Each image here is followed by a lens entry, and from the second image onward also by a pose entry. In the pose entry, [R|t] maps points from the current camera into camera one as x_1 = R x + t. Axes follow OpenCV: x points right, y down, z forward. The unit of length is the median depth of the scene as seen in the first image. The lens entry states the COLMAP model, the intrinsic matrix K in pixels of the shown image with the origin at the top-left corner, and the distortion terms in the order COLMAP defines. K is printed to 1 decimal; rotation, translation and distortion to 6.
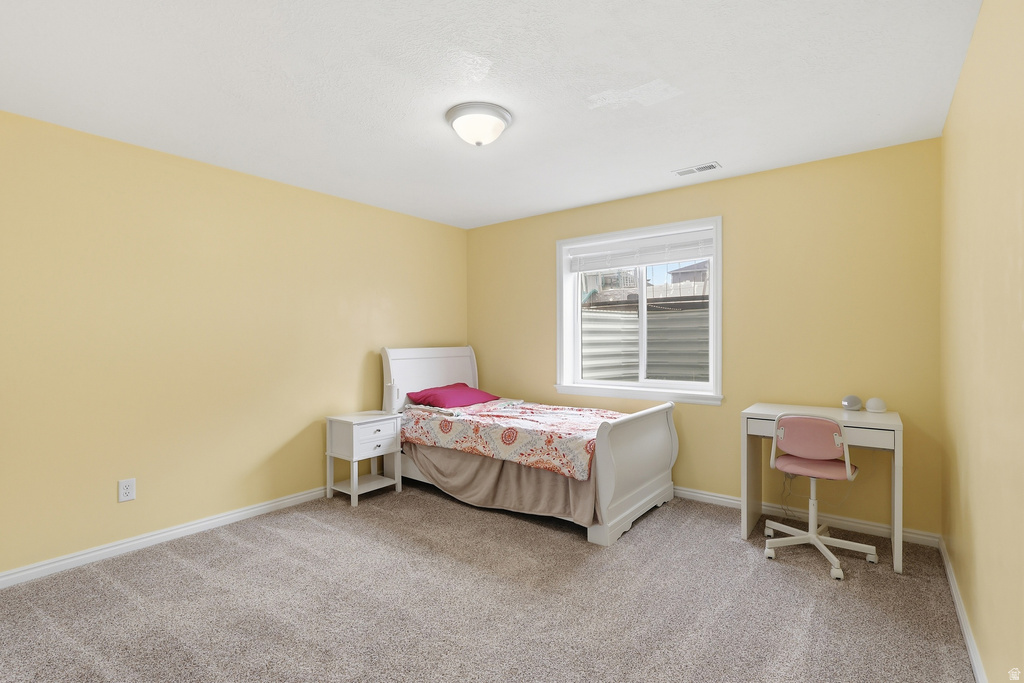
lens RADIAL K [[473.0, 0, 513.2], [0, 473.0, 340.8], [0, 0, 1]] dist [-0.001942, -0.000272]
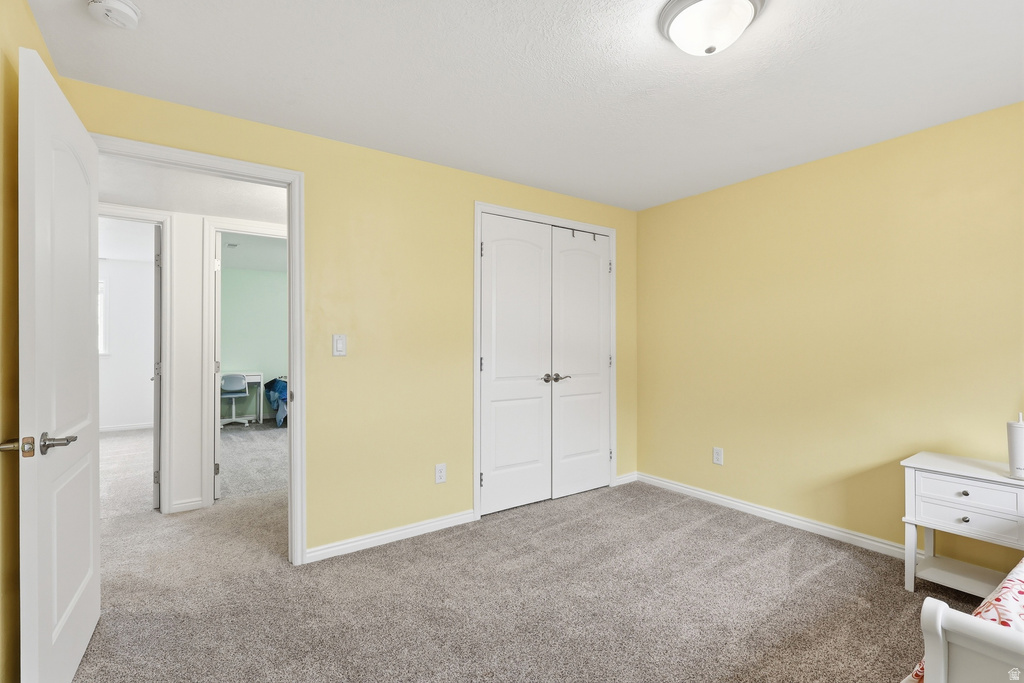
lens RADIAL K [[473.0, 0, 513.2], [0, 473.0, 340.8], [0, 0, 1]] dist [-0.001942, -0.000272]
pose [[-0.301419, -0.005671, -0.953475, 0.563906], [-0.000303, 0.999983, -0.005852, 0.009100], [0.953492, -0.001475, -0.301416, 0.827188]]
